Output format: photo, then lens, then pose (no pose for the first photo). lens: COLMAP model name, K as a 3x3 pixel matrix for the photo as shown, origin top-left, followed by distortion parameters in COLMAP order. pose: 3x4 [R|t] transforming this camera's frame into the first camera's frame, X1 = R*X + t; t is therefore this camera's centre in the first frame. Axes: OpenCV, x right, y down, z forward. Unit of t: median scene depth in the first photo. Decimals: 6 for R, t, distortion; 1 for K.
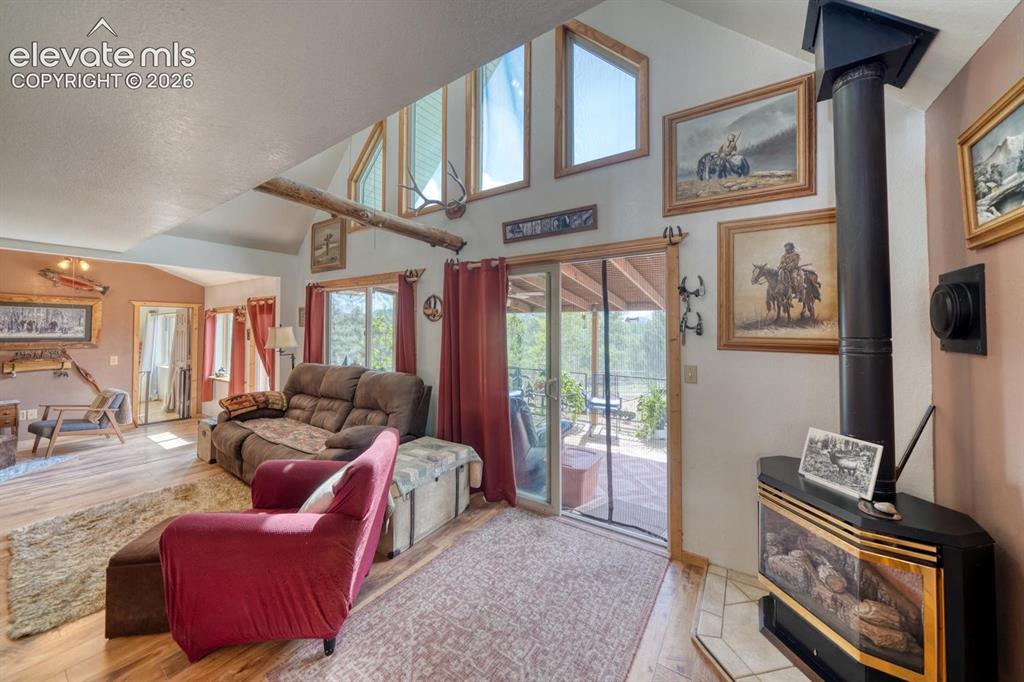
lens RADIAL K [[357.9, 0, 514.4], [0, 357.9, 318.3], [0, 0, 1]] dist [-0.000836, -0.000016]
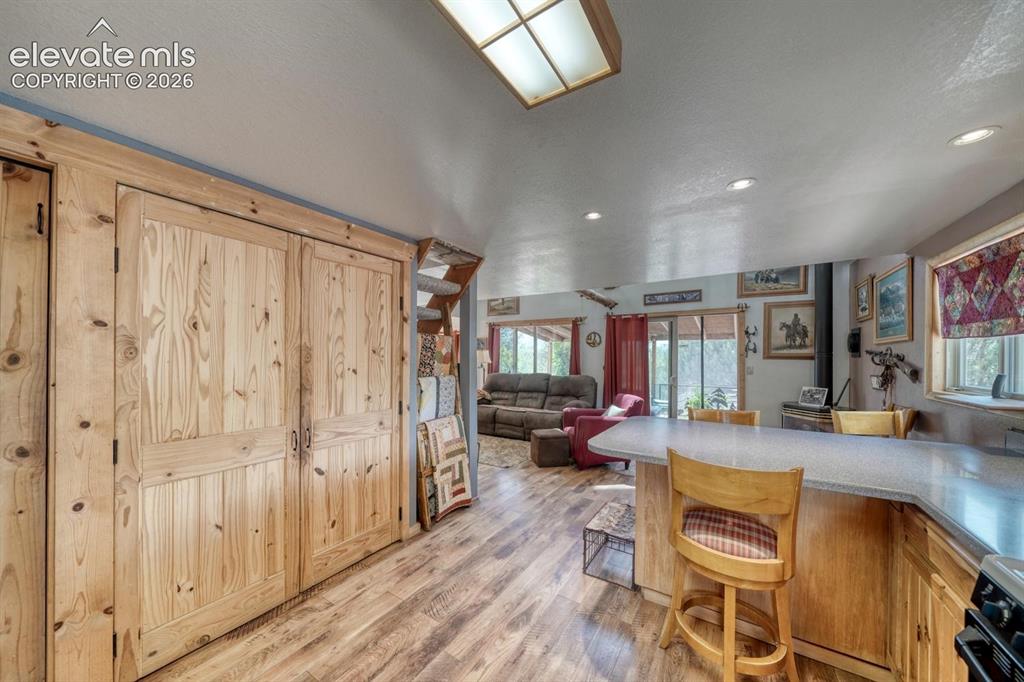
lens RADIAL K [[357.9, 0, 515.7], [0, 357.9, 356.4], [0, 0, 1]] dist [-0.000836, -0.000016]
pose [[0.999661, 0.003993, 0.025746, -1.016639], [-0.004648, 0.999666, 0.025435, 0.019156], [-0.025636, -0.025546, 0.999345, -1.178040]]
